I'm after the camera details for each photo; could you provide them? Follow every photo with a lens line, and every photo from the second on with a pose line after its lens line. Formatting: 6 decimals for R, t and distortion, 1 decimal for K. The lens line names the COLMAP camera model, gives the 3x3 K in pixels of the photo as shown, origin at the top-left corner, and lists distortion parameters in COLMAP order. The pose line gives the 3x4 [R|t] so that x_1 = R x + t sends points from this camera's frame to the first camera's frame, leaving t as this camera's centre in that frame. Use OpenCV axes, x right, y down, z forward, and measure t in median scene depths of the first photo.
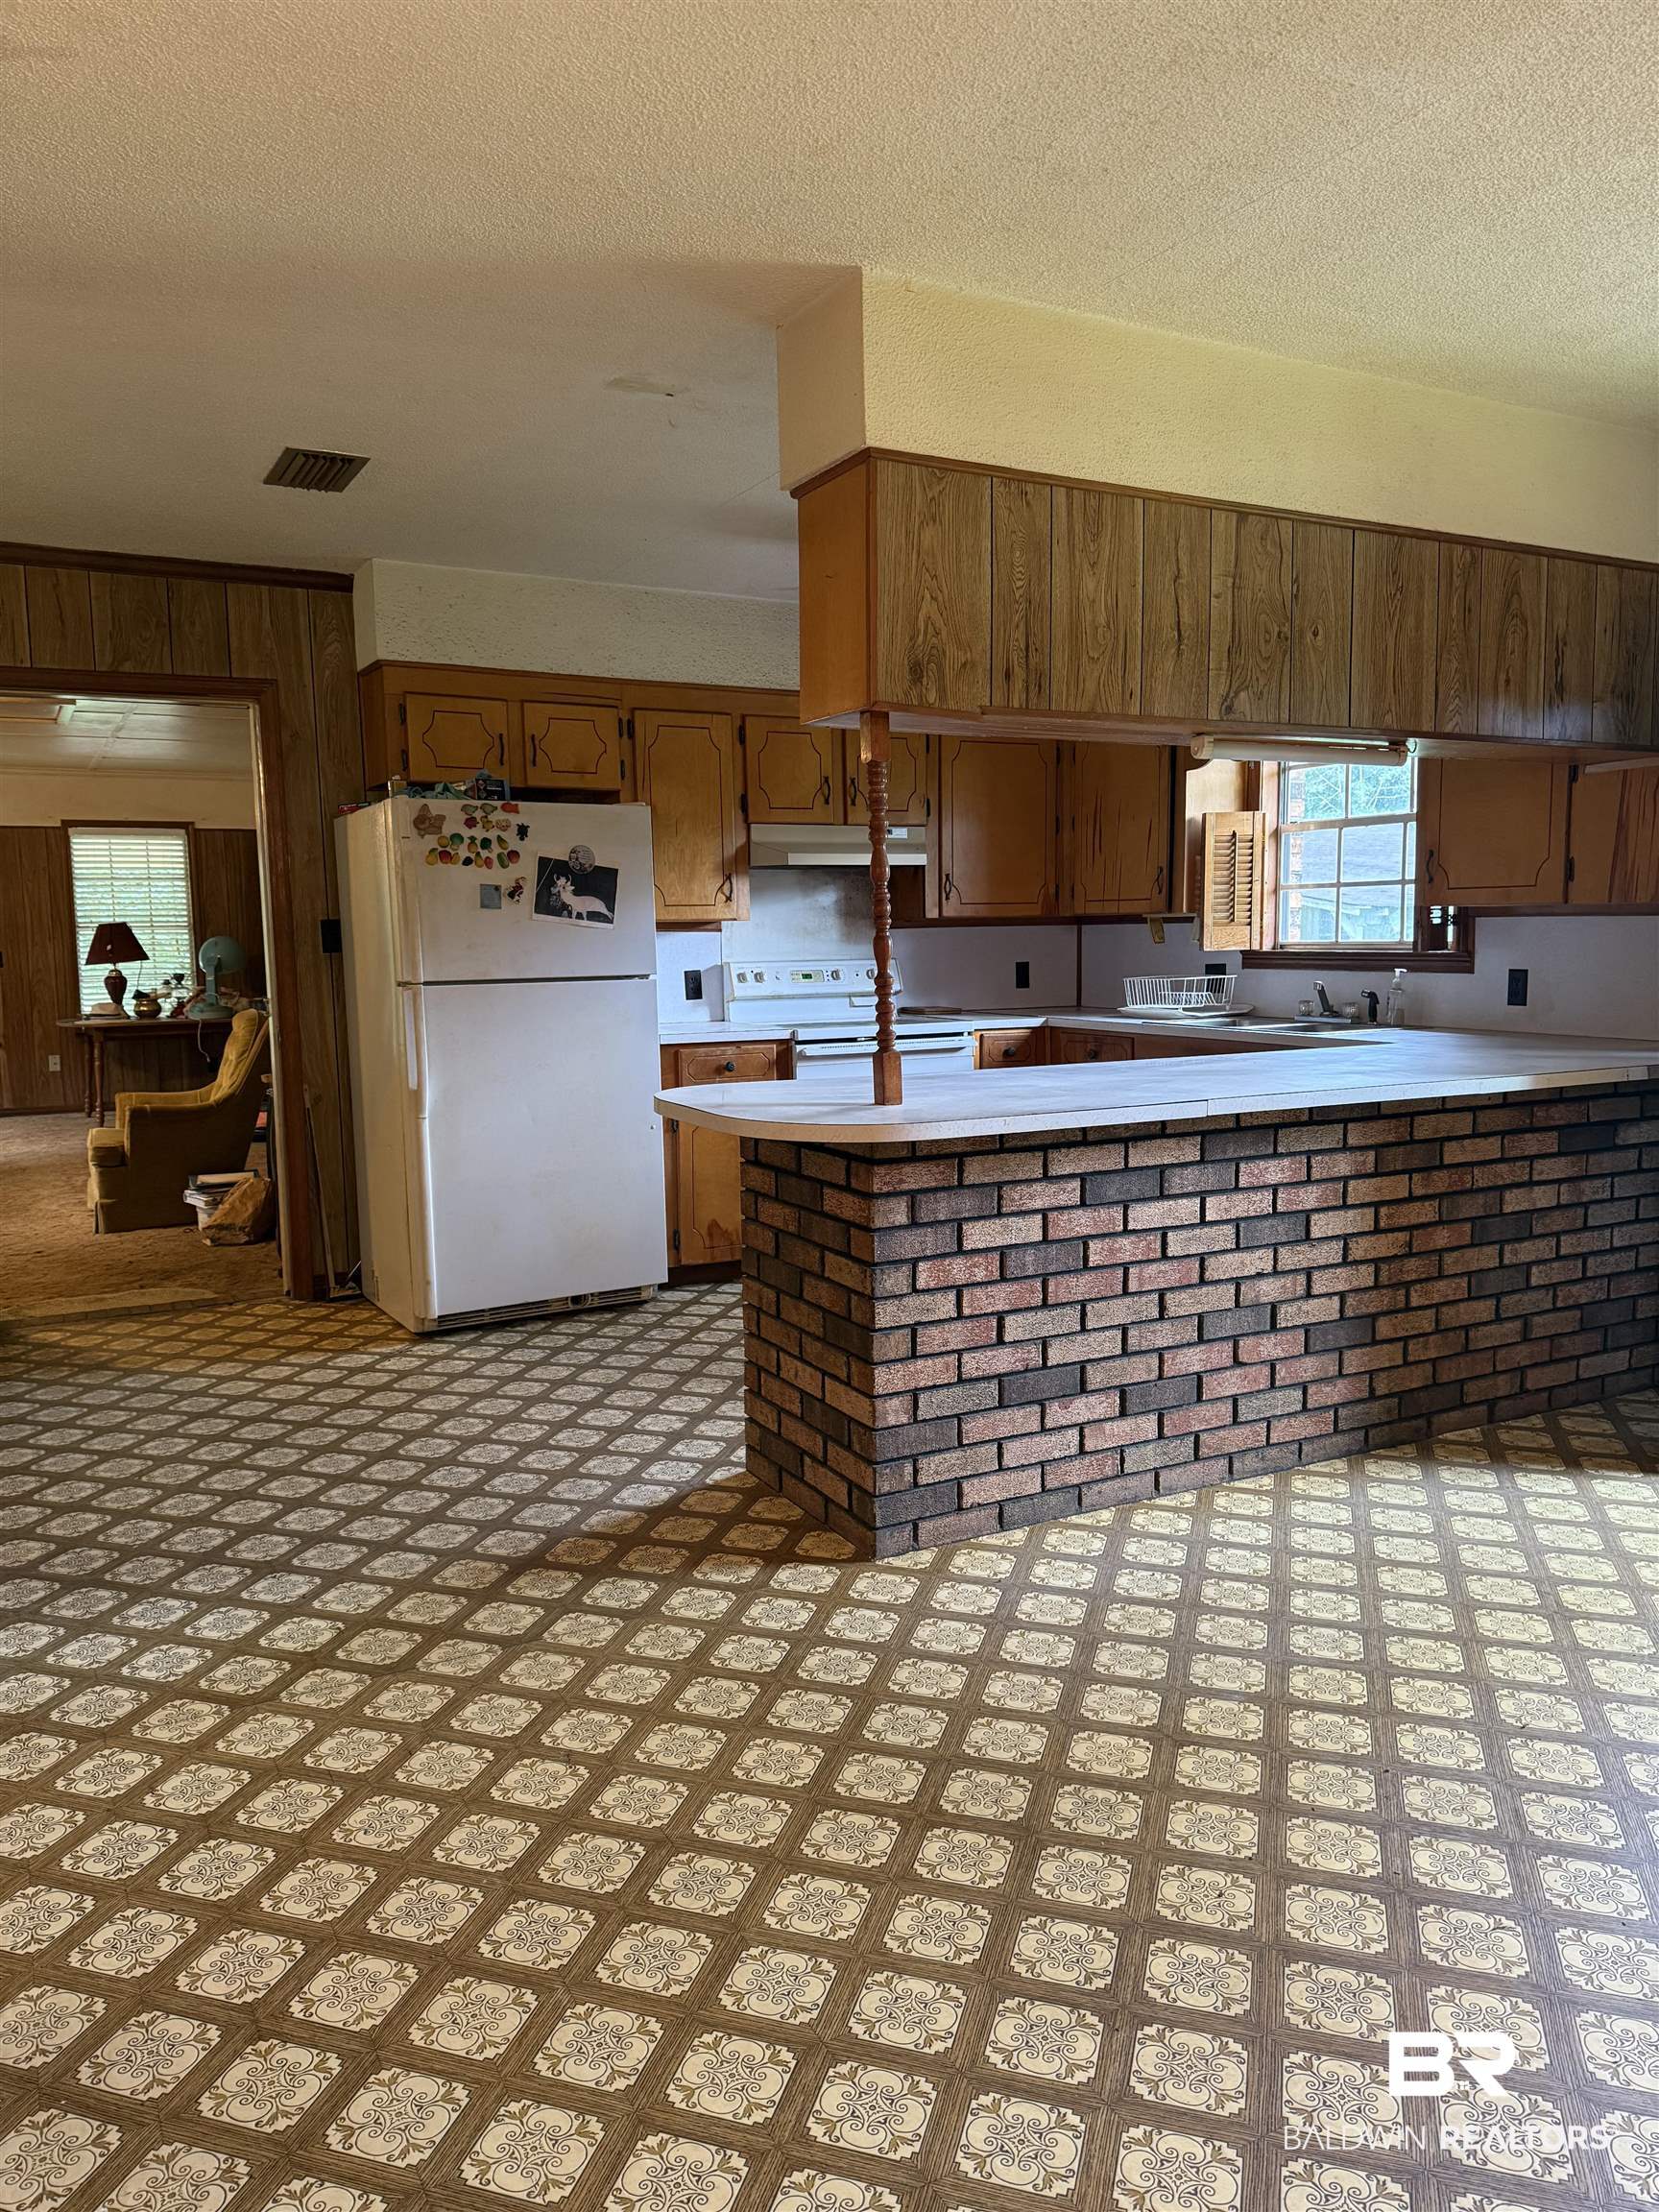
lens RADIAL K [[1545.2, 0, 834.2], [0, 1545.2, 1129.4], [0, 0, 1]] dist [0.040854, -0.008949]
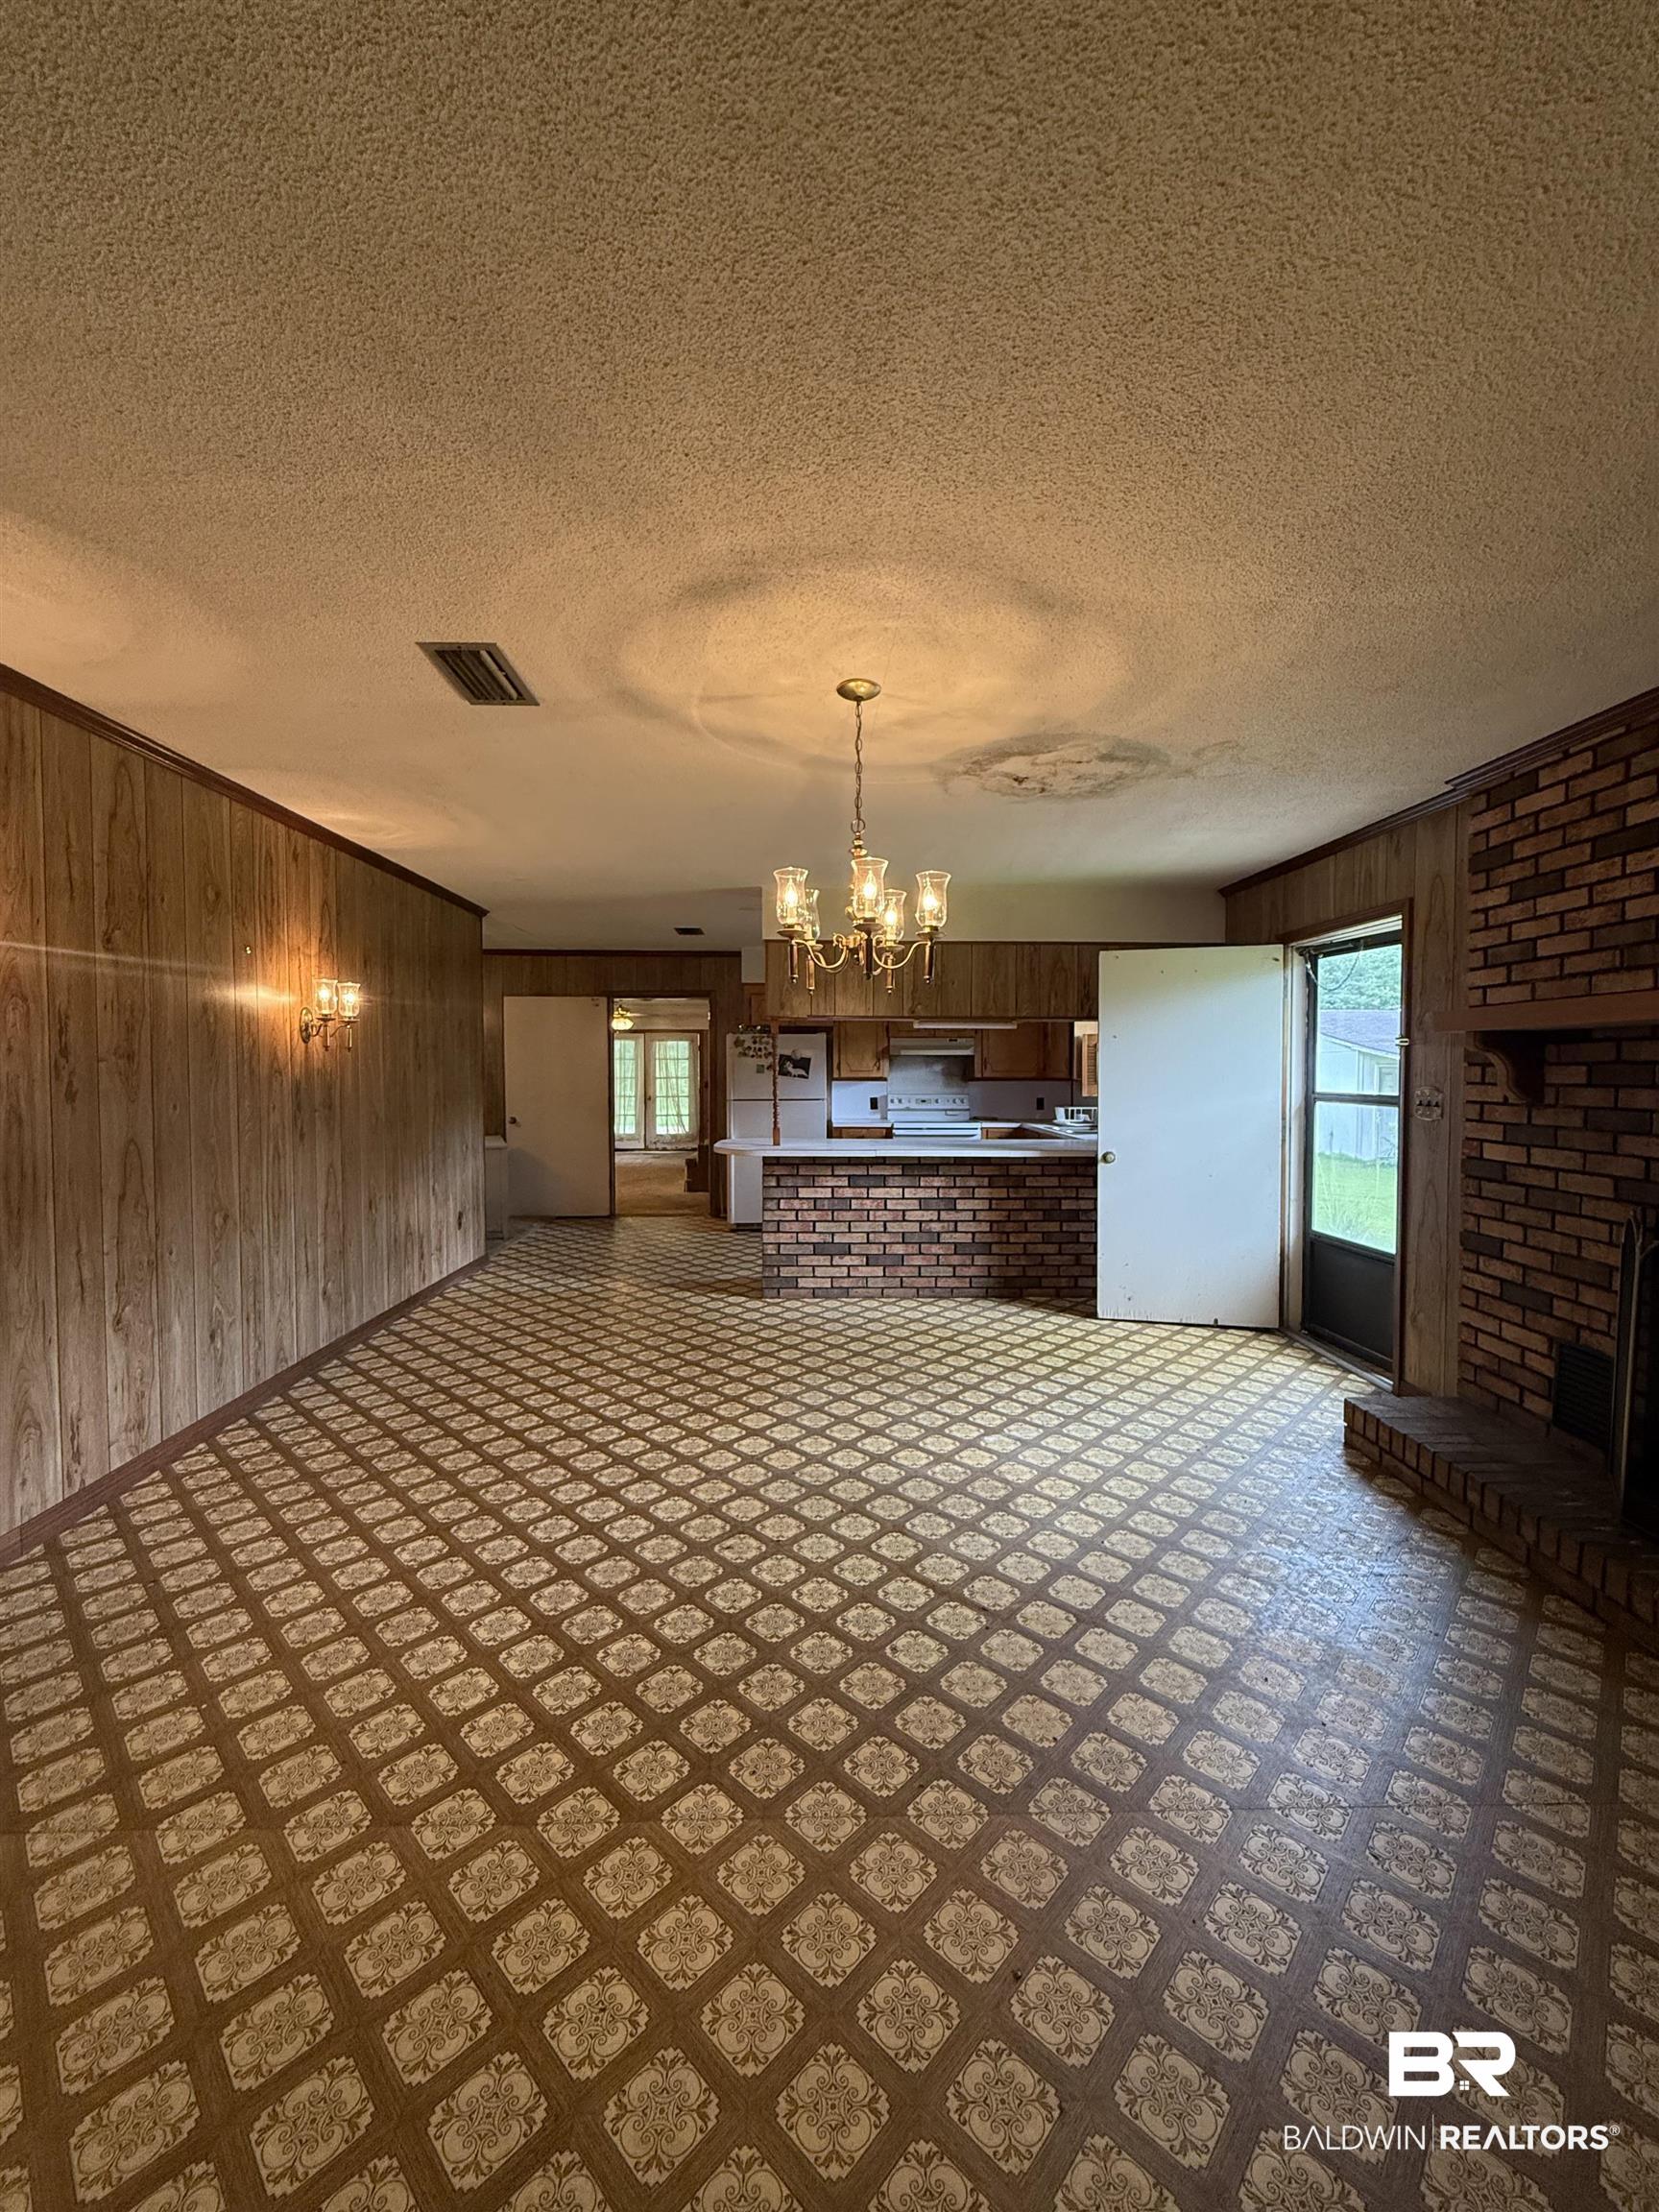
lens RADIAL K [[883.6, 0, 826.6], [0, 883.6, 1101.2], [0, 0, 1]] dist [0.001643, -0.000348]
pose [[0.902332, 0.028979, -0.430066, 0.552833], [-0.067702, 0.994882, -0.075010, 0.012052], [0.425691, 0.096800, 0.899676, -0.328822]]
